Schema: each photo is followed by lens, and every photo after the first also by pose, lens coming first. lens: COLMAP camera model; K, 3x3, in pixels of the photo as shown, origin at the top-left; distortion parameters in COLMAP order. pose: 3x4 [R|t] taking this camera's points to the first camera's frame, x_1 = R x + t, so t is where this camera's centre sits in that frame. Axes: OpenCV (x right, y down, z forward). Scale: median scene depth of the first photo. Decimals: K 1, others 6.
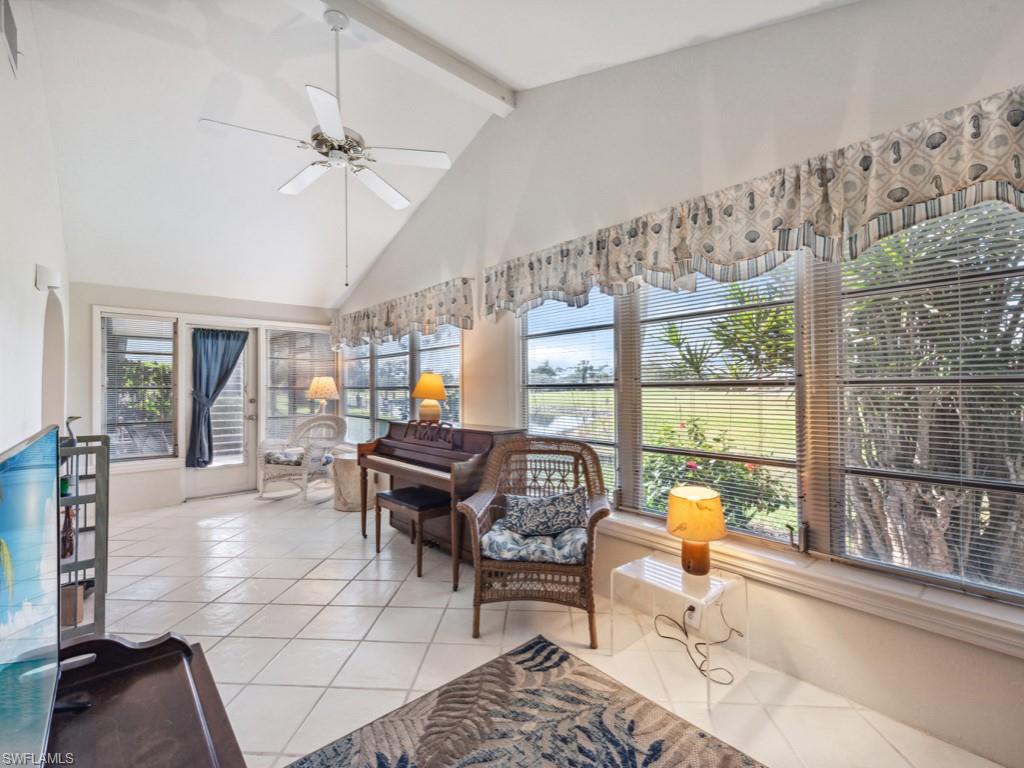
lens RADIAL K [[450.3, 0, 513.7], [0, 450.3, 385.2], [0, 0, 1]] dist [0.012252, -0.002722]
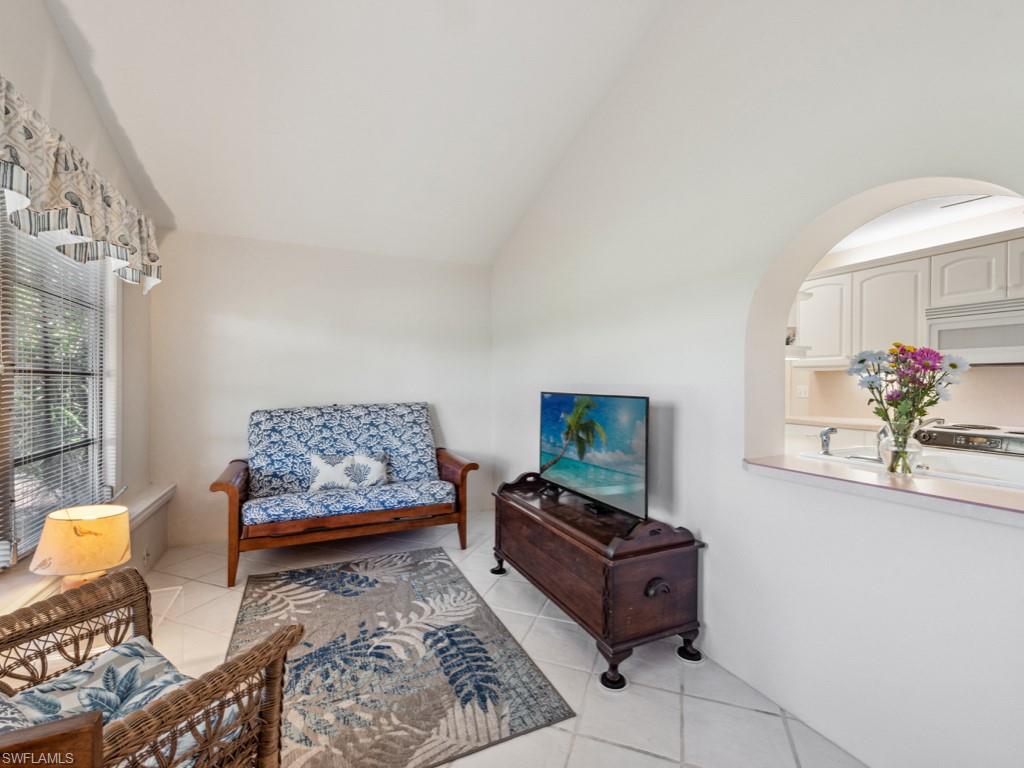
lens RADIAL K [[450.3, 0, 507.5], [0, 450.3, 385.5], [0, 0, 1]] dist [0.012252, -0.002722]
pose [[-0.954628, 0.000481, 0.297799, -0.462939], [-0.000036, 0.999998, -0.001732, 0.021391], [-0.297799, -0.001664, -0.954627, 1.391886]]
